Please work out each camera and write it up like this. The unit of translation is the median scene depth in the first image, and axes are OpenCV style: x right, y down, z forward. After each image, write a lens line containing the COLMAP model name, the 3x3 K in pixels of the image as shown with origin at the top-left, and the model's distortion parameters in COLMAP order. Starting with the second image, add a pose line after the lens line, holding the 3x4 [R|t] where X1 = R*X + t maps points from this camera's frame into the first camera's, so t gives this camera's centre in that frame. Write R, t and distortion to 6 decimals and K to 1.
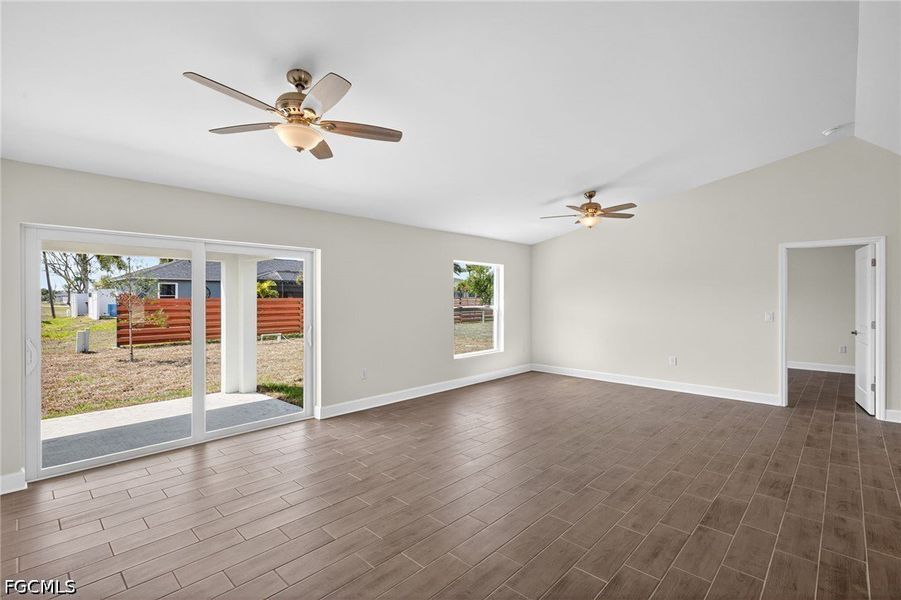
lens RADIAL K [[405.2, 0, 450.5], [0, 405.2, 300.0], [0, 0, 1]] dist [-0.000530, -0.000098]
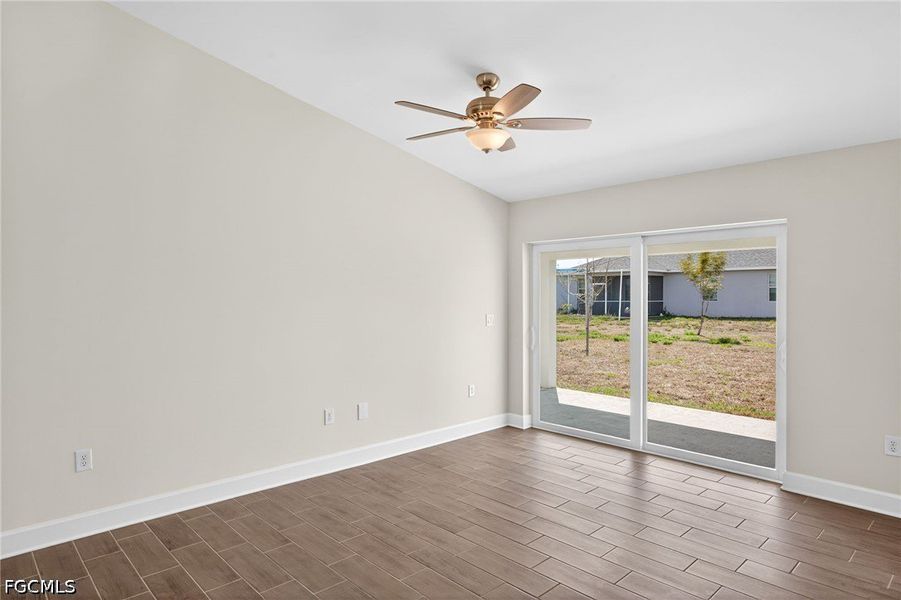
lens RADIAL K [[535.8, 0, 464.7], [0, 535.8, 296.8], [0, 0, 1]] dist [-0.001095, -0.000052]
pose [[-0.049395, 0.004272, -0.998770, 0.990100], [-0.005532, 0.999974, 0.004551, -0.009327], [0.998764, 0.005750, -0.049370, 1.020304]]
